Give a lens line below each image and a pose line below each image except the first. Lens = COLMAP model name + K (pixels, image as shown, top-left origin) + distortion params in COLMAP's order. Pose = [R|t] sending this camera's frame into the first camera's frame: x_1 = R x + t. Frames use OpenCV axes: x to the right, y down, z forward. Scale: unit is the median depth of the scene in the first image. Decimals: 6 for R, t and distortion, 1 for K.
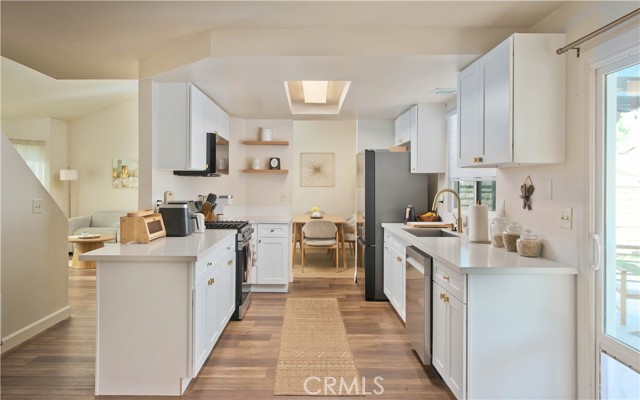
lens RADIAL K [[428.4, 0, 296.9], [0, 428.4, 180.0], [0, 0, 1]] dist [0.003359, 0.000765]
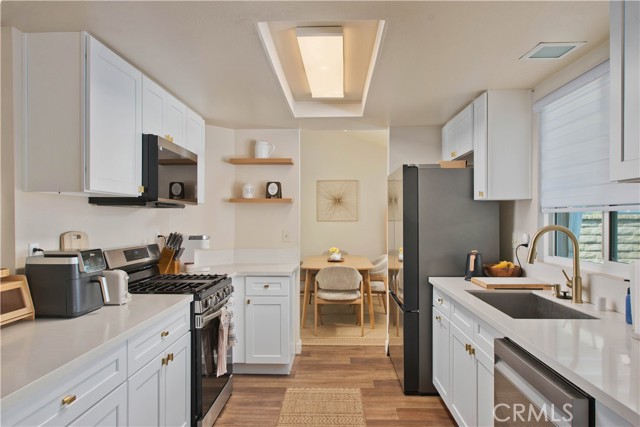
lens RADIAL K [[426.3, 0, 320.0], [0, 426.3, 219.3], [0, 0, 1]] dist [-0.002488, 0.000269]
pose [[0.999959, -0.005608, -0.007115, 0.036764], [0.005690, 0.999917, 0.011573, 0.003650], [0.007050, -0.011613, 0.999908, 0.345759]]
